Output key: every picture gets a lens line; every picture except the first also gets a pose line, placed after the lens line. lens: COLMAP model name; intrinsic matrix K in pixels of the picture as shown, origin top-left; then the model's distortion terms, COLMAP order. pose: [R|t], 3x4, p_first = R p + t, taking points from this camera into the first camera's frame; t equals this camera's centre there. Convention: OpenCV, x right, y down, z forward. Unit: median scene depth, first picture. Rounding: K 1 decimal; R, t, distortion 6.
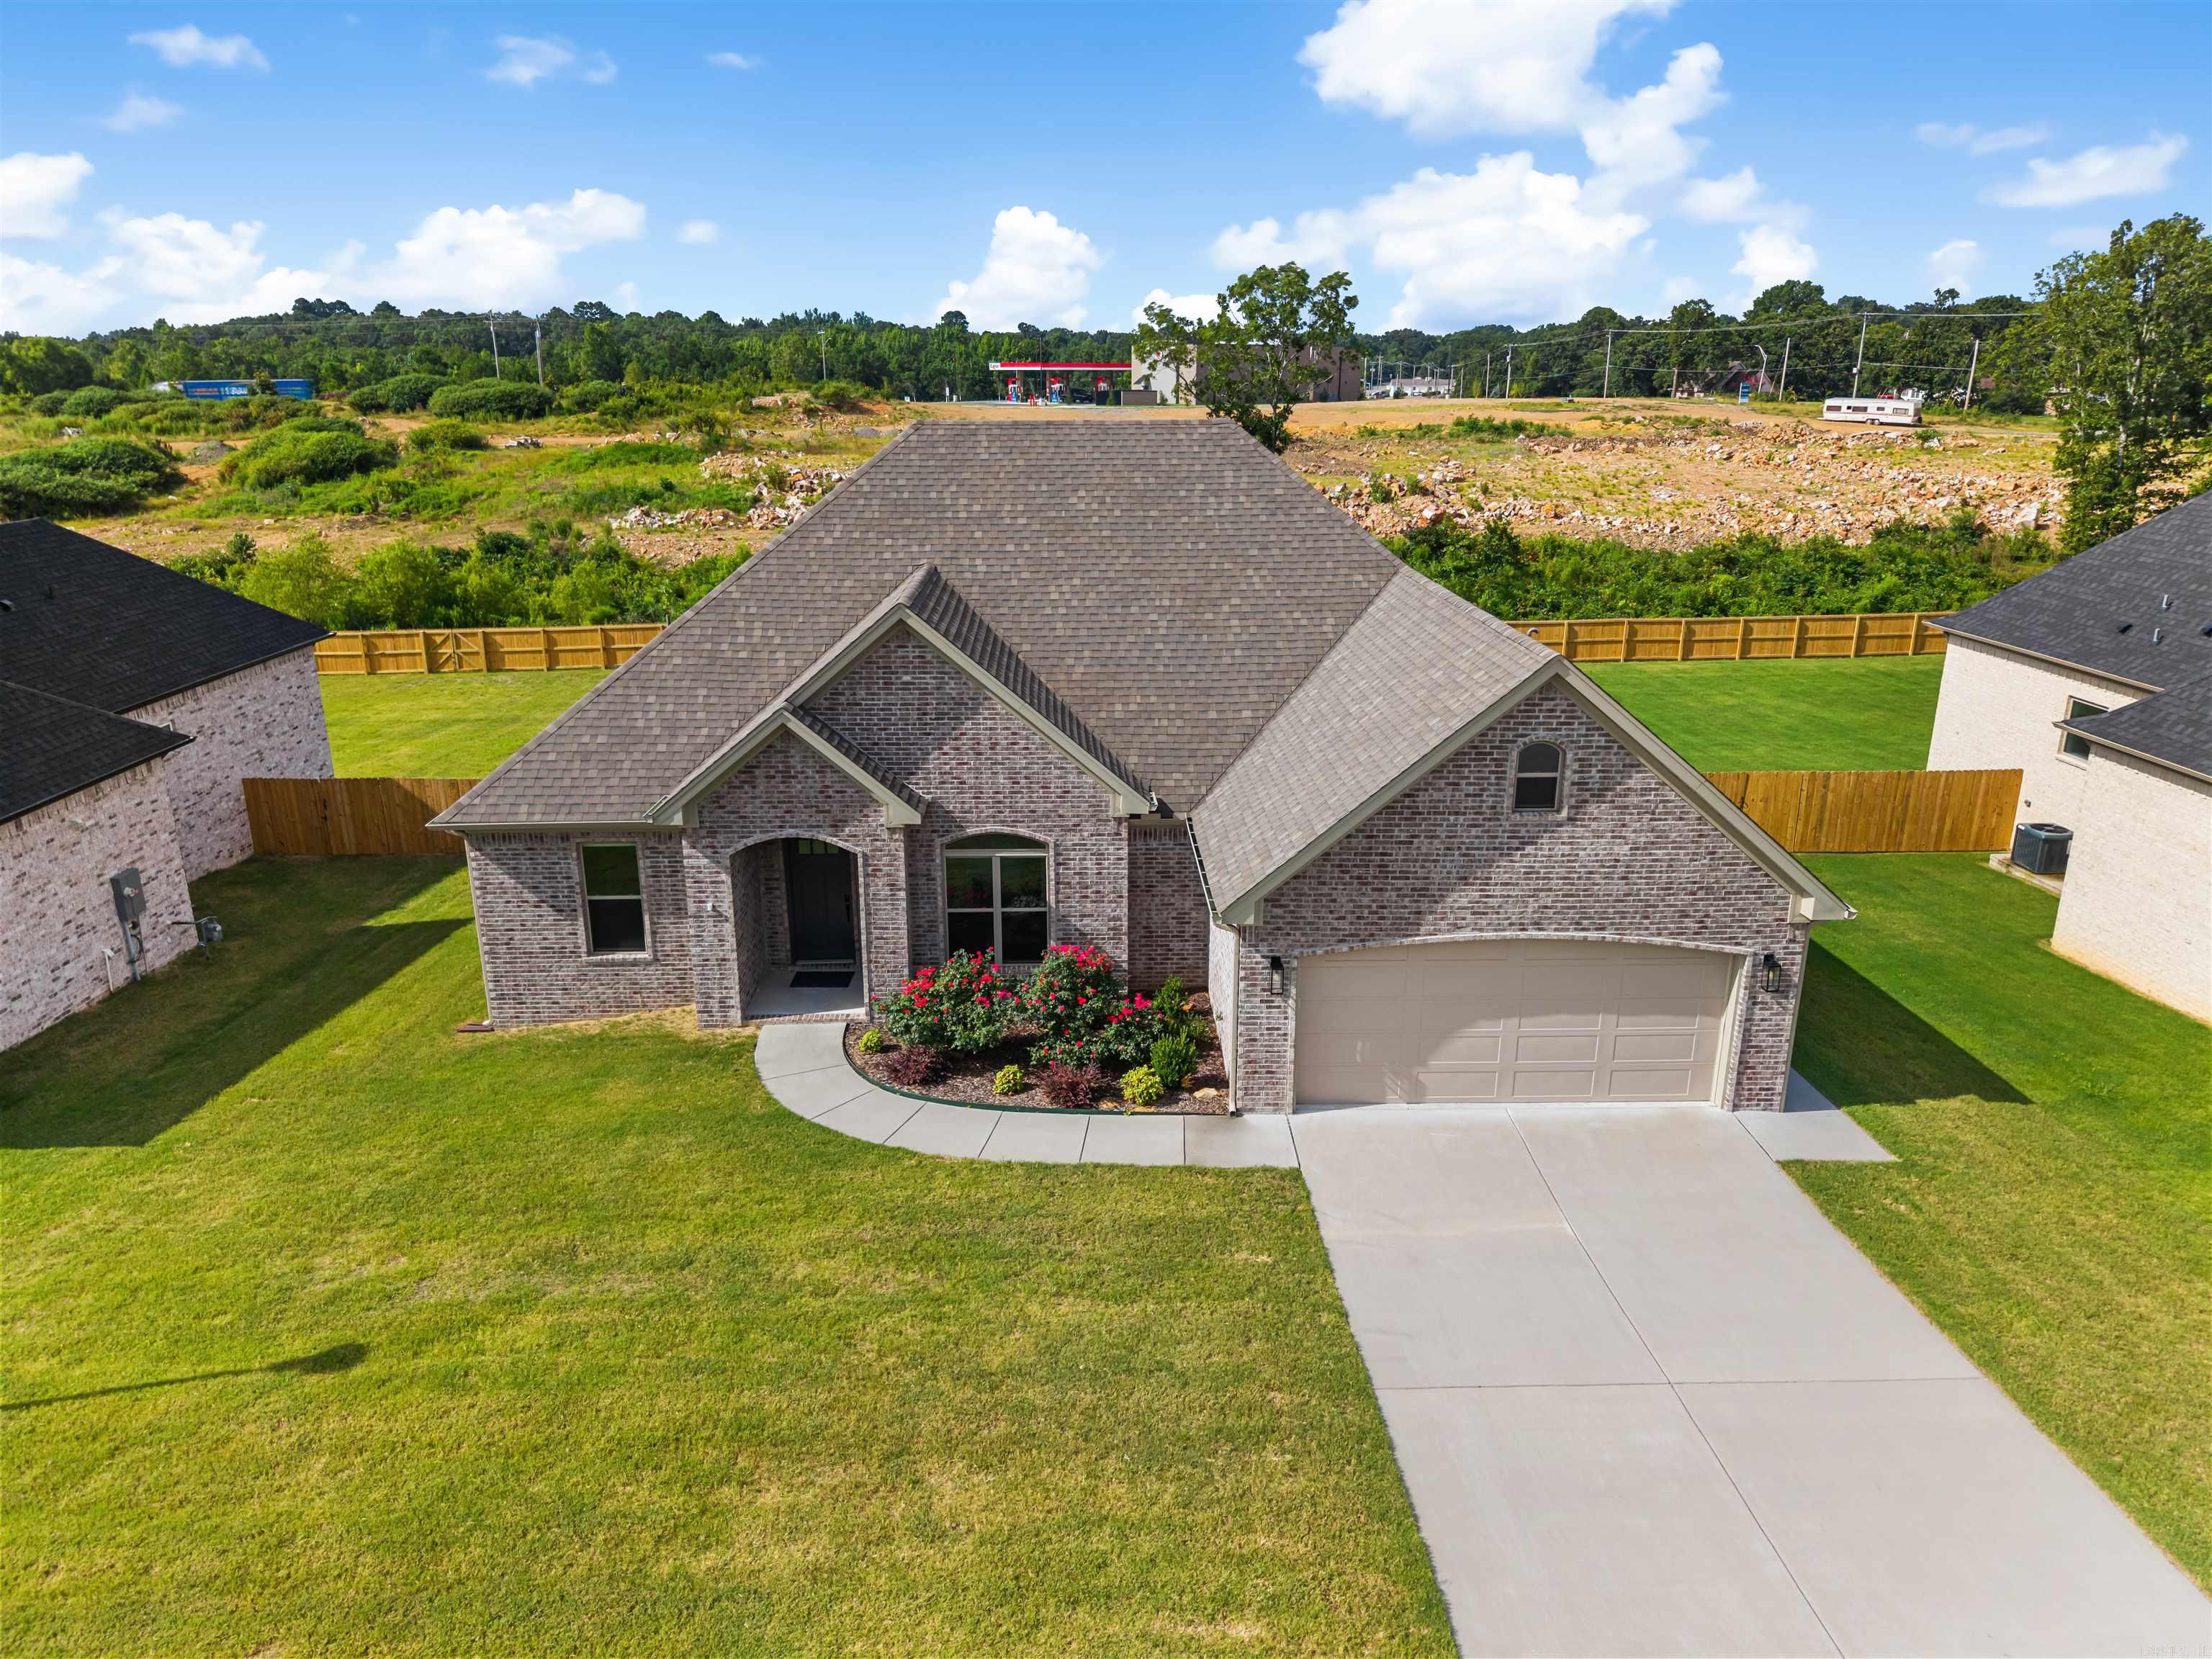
lens RADIAL K [[1474.1, 0, 1106.0], [0, 1474.1, 829.5], [0, 0, 1]] dist [0.036560, -0.034445]
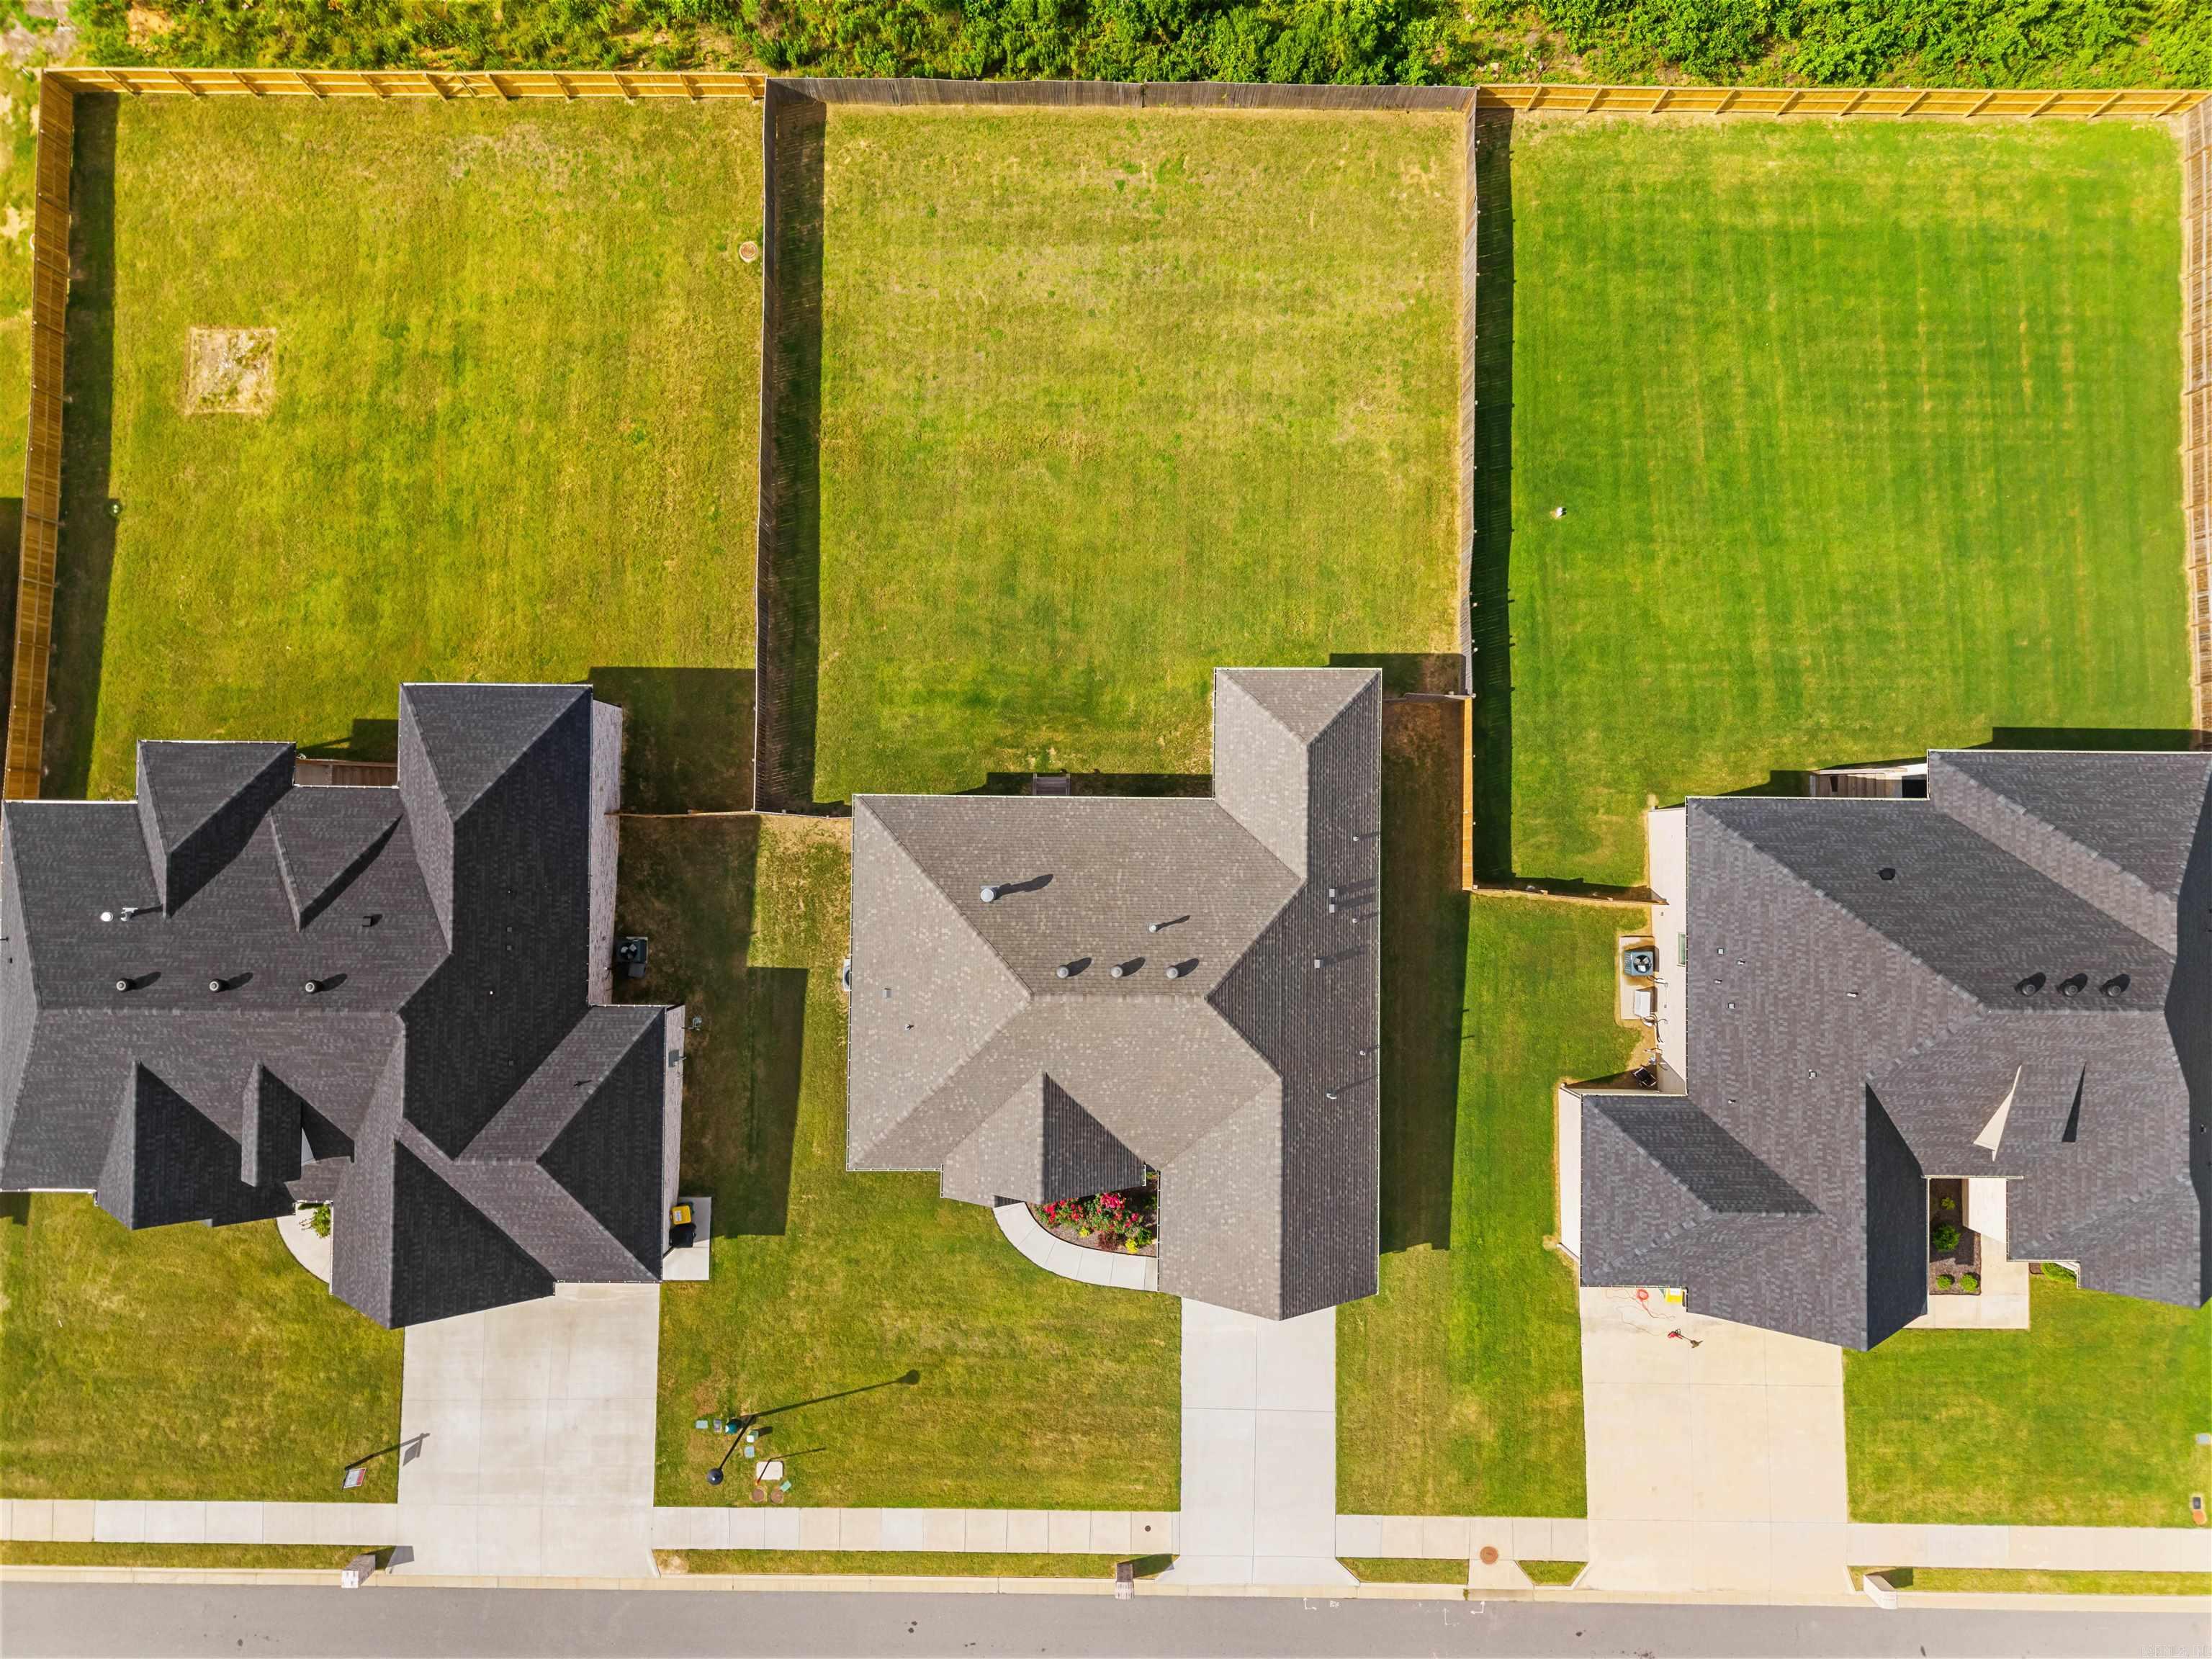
lens RADIAL K [[1474.1, 0, 1106.0], [0, 1474.1, 829.5], [0, 0, 1]] dist [0.036560, -0.034445]
pose [[0.999152, 0.039720, 0.010875, -0.094322], [-0.022756, 0.312409, 0.949675, -2.872752], [0.034323, -0.949117, 0.313048, 0.903719]]
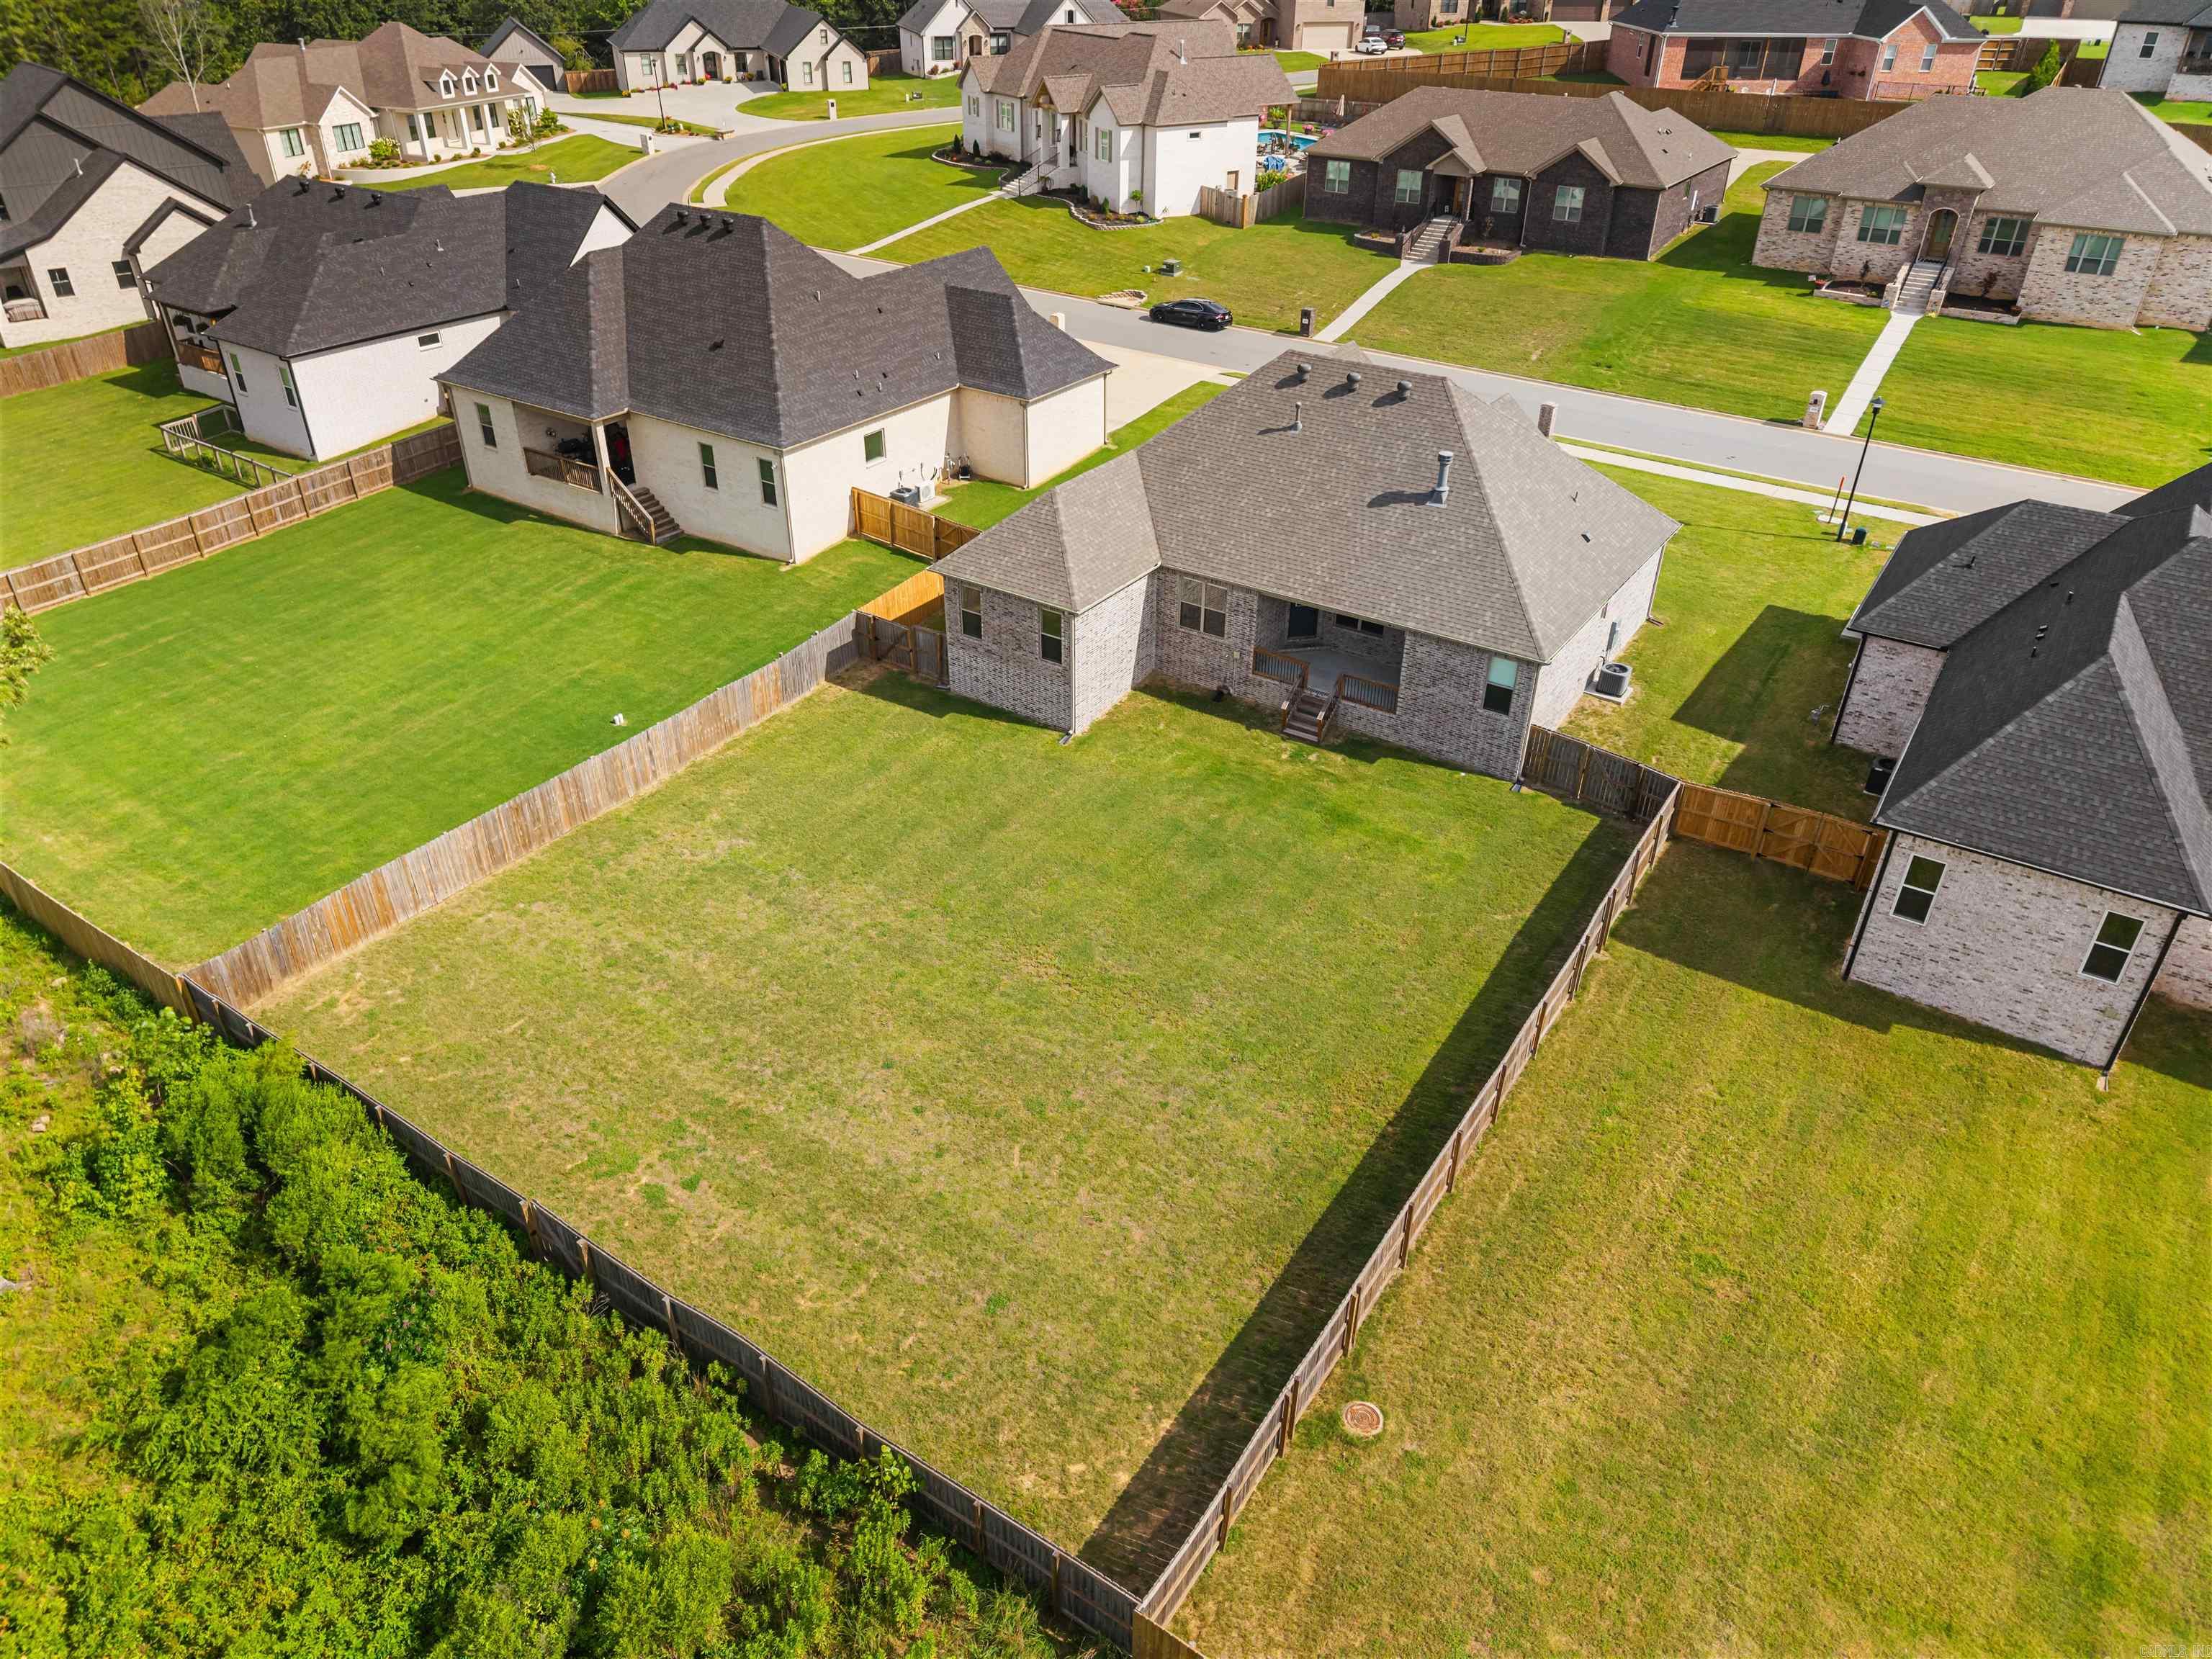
lens RADIAL K [[1474.1, 0, 1106.0], [0, 1474.1, 829.5], [0, 0, 1]] dist [0.036560, -0.034445]
pose [[-0.811315, -0.315669, 0.492059, -1.200357], [0.171601, 0.676021, 0.716623, -1.737943], [-0.558858, 0.665844, -0.494297, 3.512397]]
